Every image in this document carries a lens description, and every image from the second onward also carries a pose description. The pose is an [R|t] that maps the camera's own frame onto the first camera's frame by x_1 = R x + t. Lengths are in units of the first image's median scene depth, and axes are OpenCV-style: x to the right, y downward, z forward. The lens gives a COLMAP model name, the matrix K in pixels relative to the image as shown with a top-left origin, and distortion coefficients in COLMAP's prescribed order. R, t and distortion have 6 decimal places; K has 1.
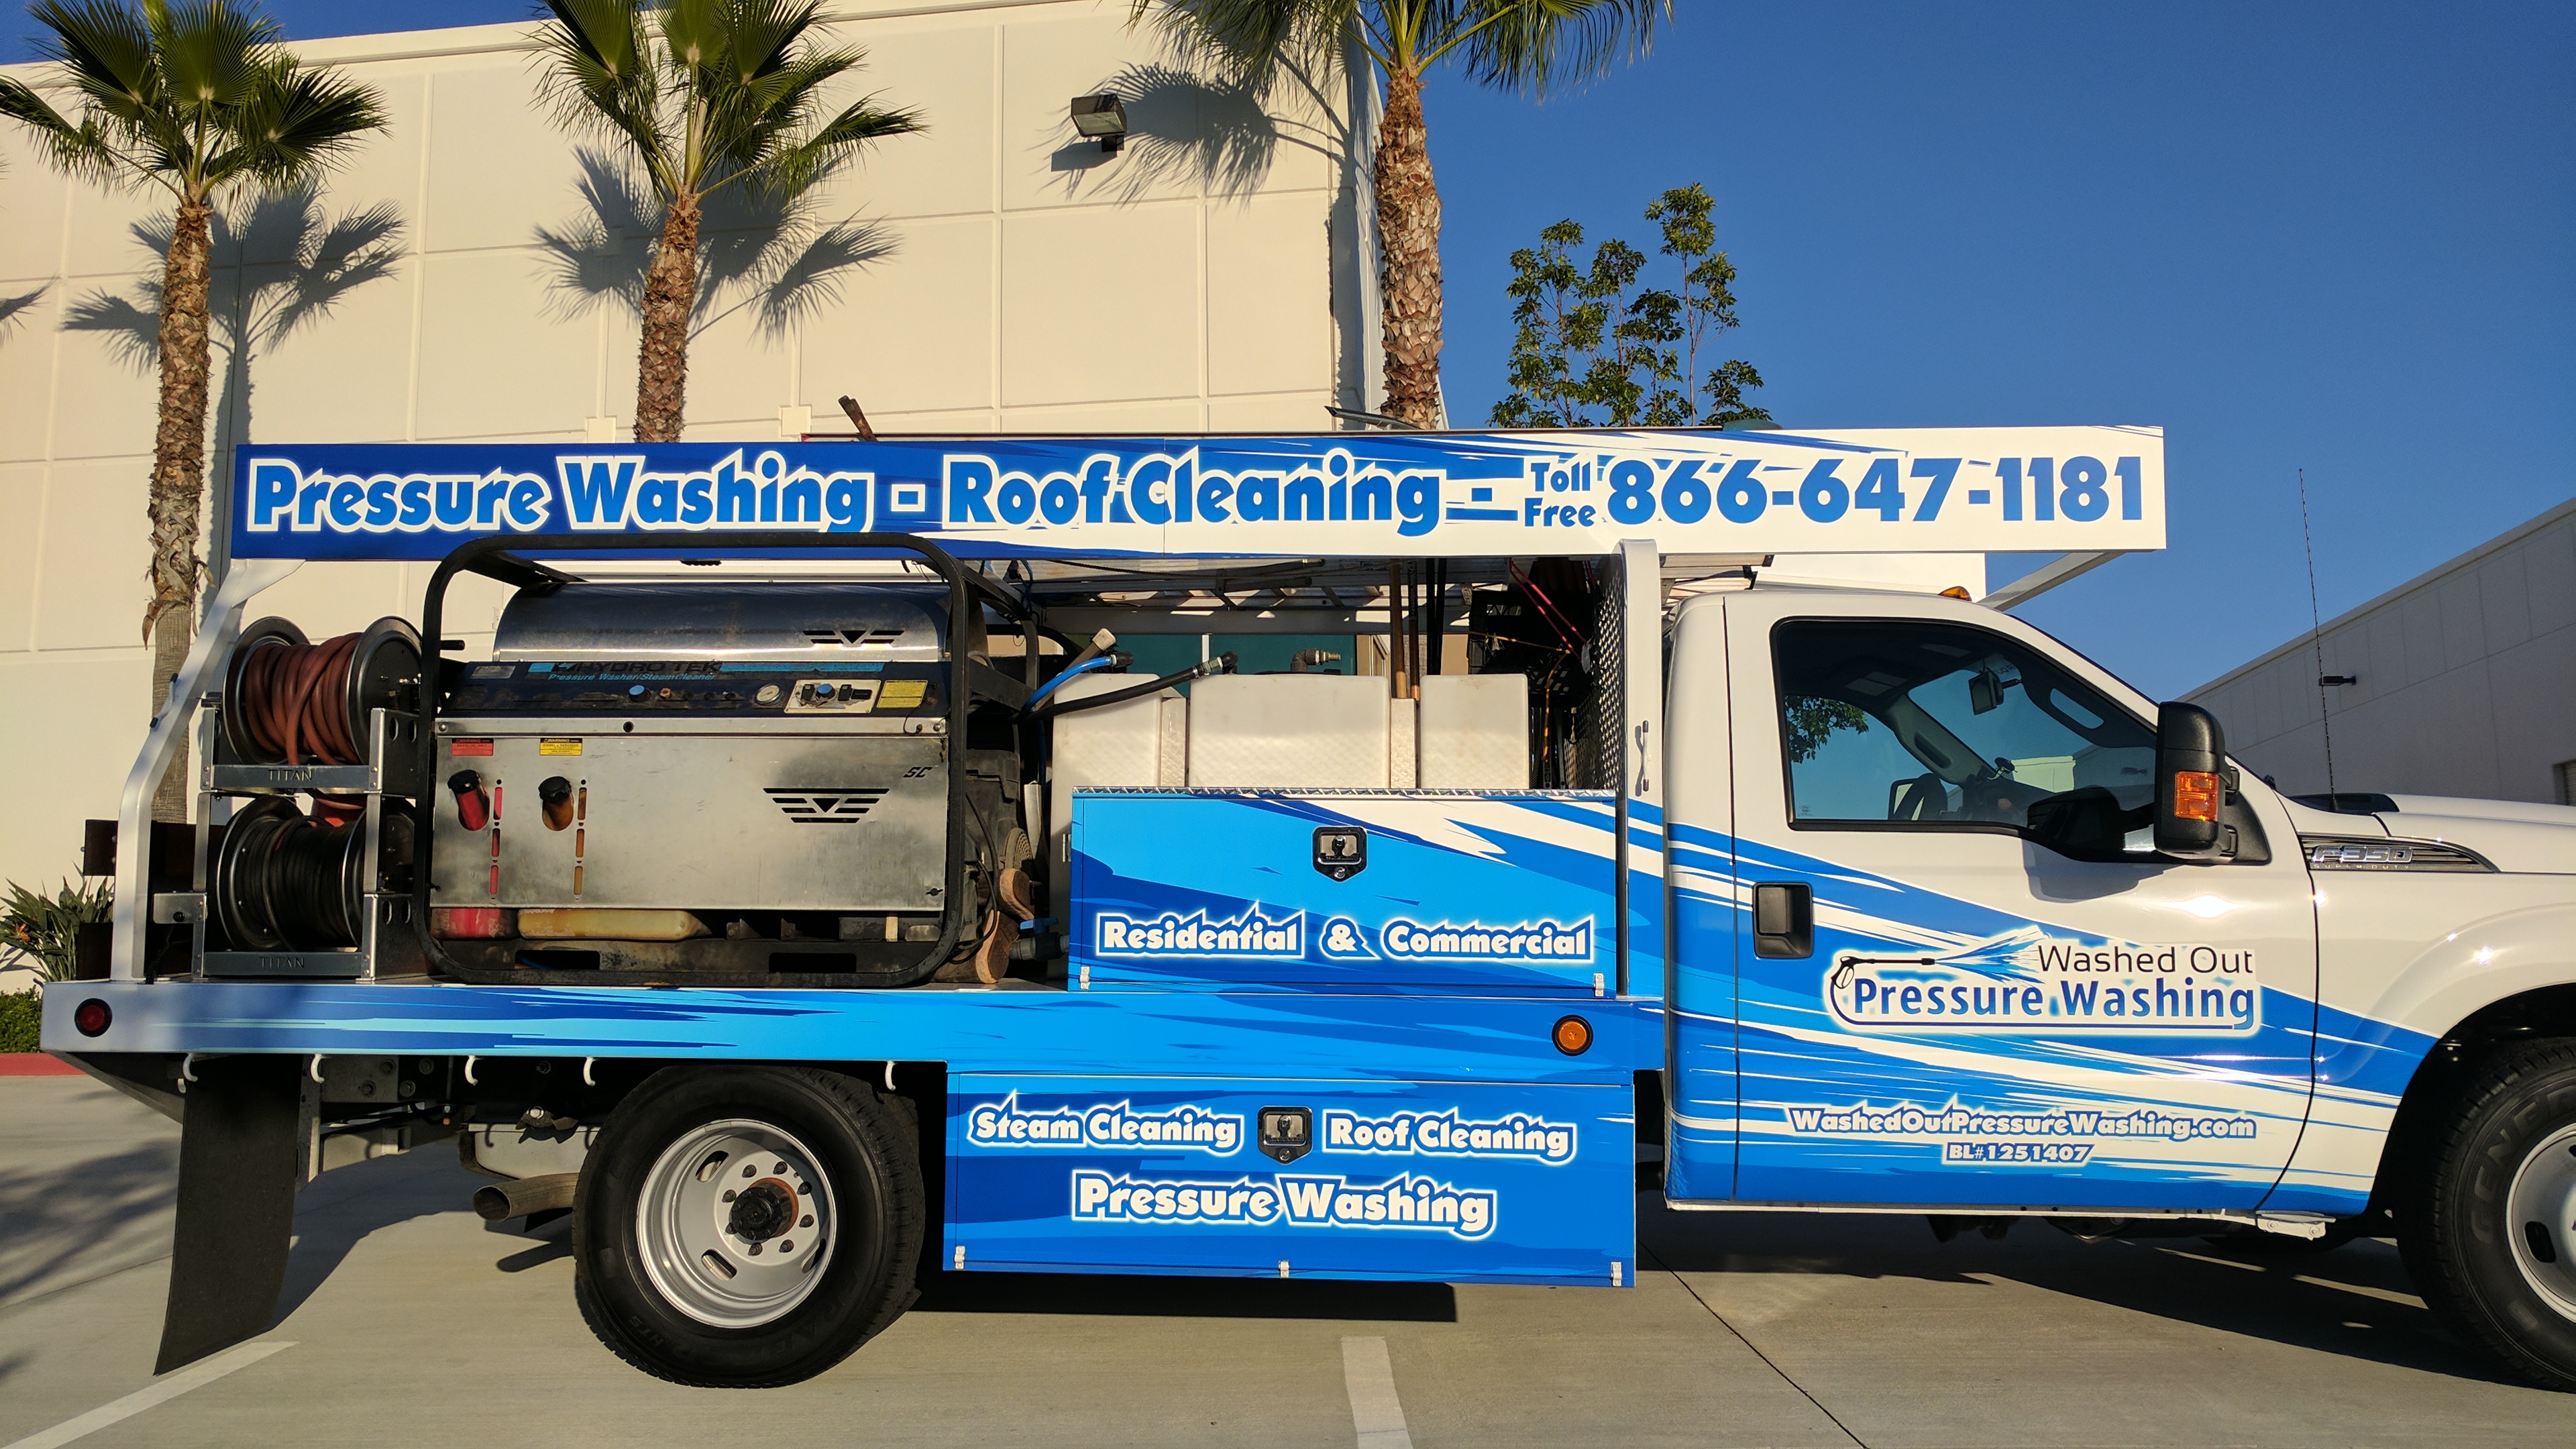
lens RADIAL K [[1953.1, 0, 1277.5], [0, 1953.1, 651.7], [0, 0, 1]] dist [0.061667, -0.114747]
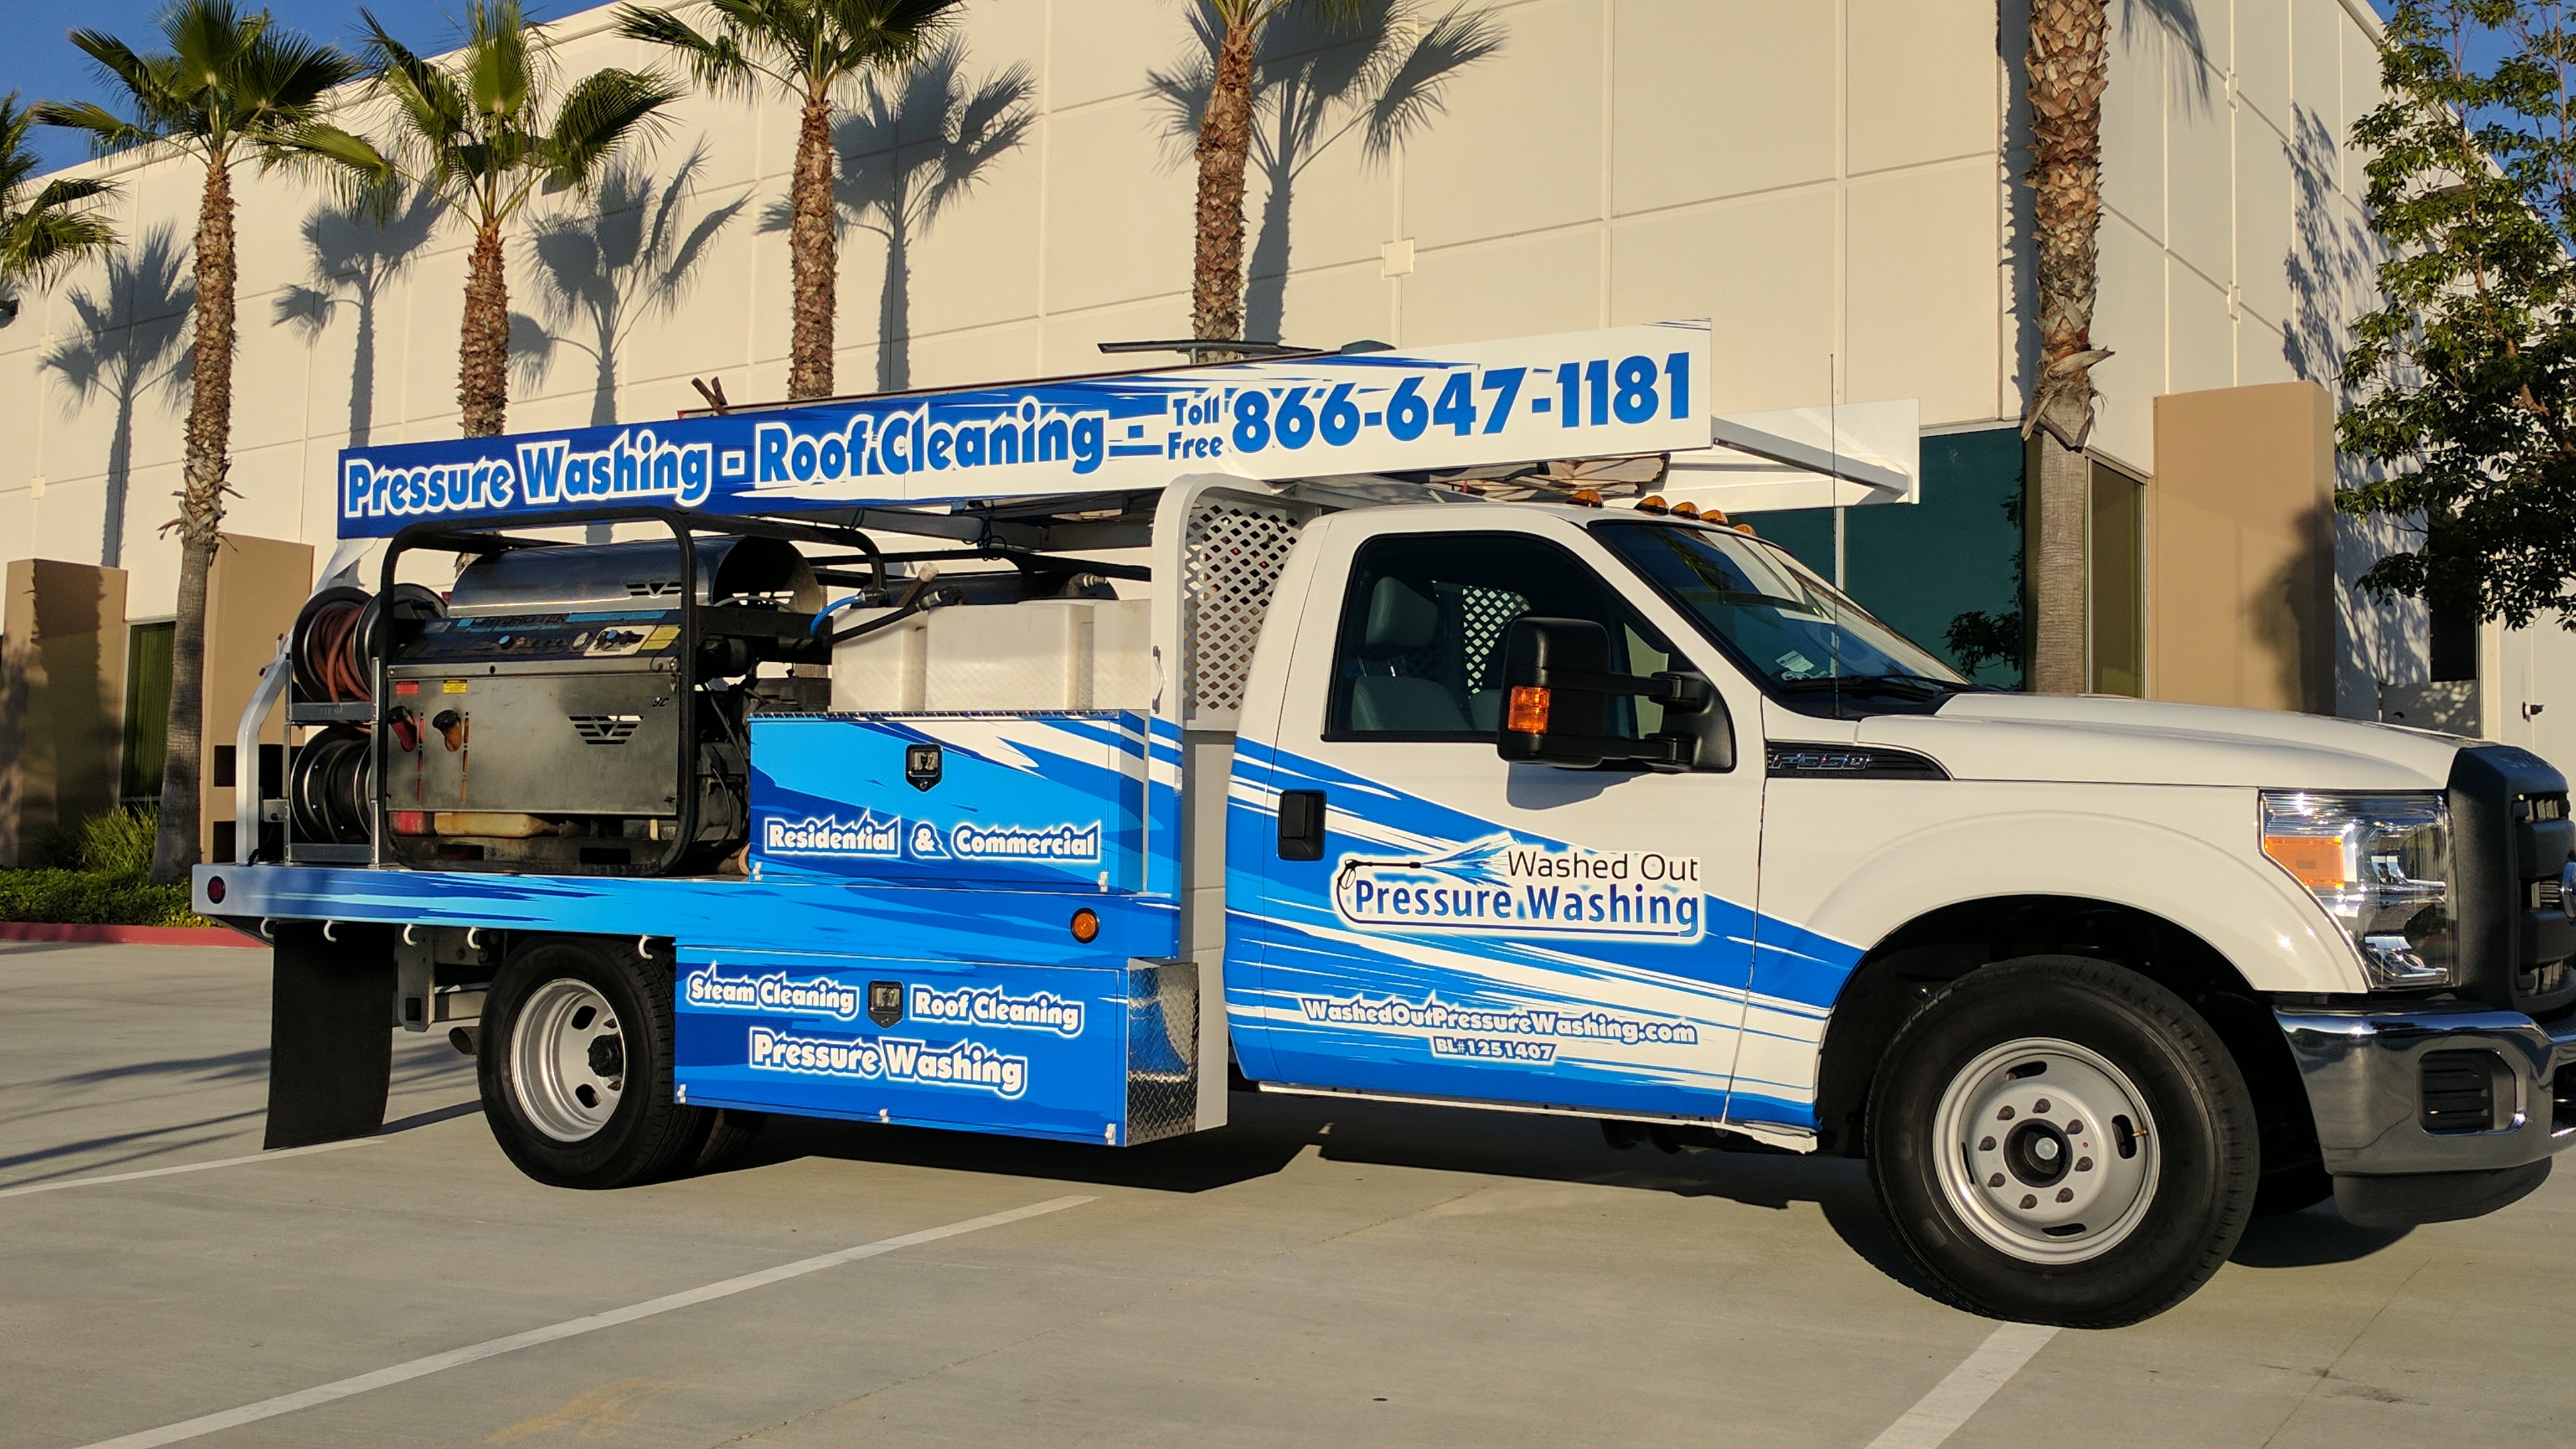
lens RADIAL K [[2587.4, 0, 1293.3], [0, 2587.4, 596.9], [0, 0, 1]] dist [0.090863, -0.326127]
pose [[0.885142, -0.035120, -0.463994, 0.879933], [0.059494, 0.997505, 0.037991, -0.040415], [0.461502, -0.061232, 0.885023, -0.238590]]
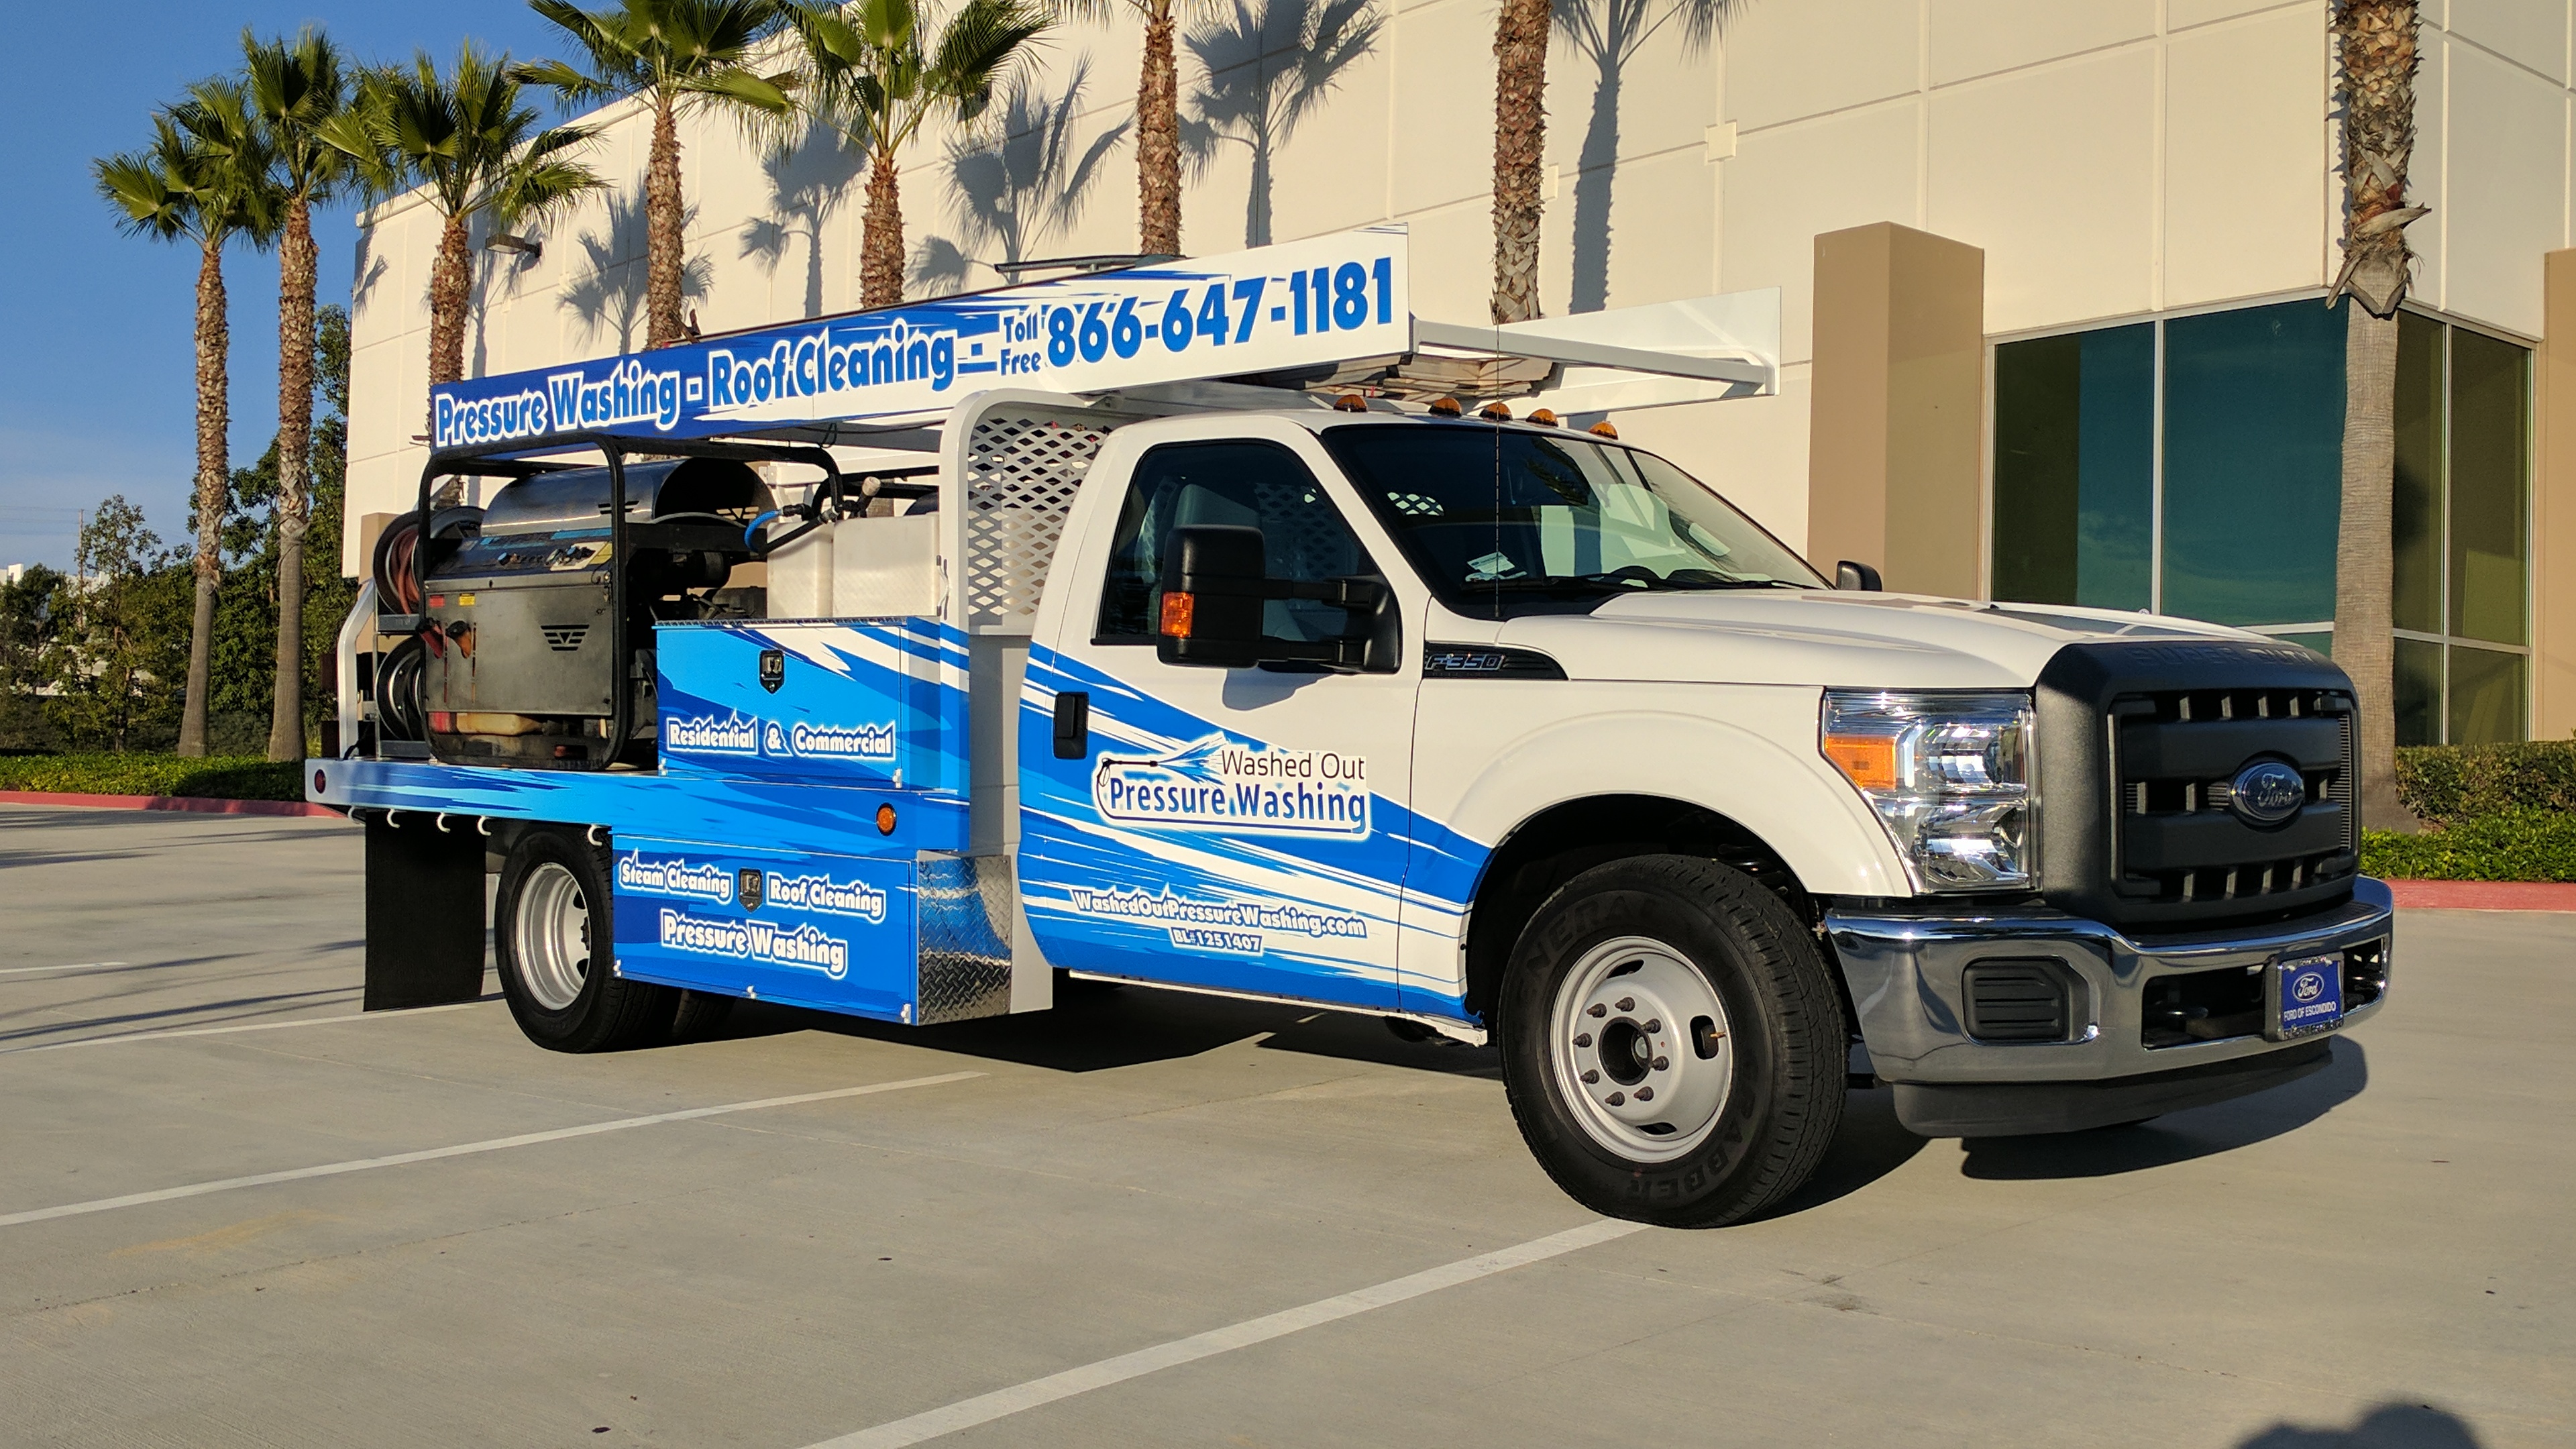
lens RADIAL K [[2584.7, 0, 1299.0], [0, 2584.7, 612.5], [0, 0, 1]] dist [0.052029, -0.166710]
pose [[0.753306, -0.022499, -0.657285, 1.278618], [0.088977, 0.993712, 0.067961, -0.015363], [0.651623, -0.109678, 0.750572, -0.015345]]
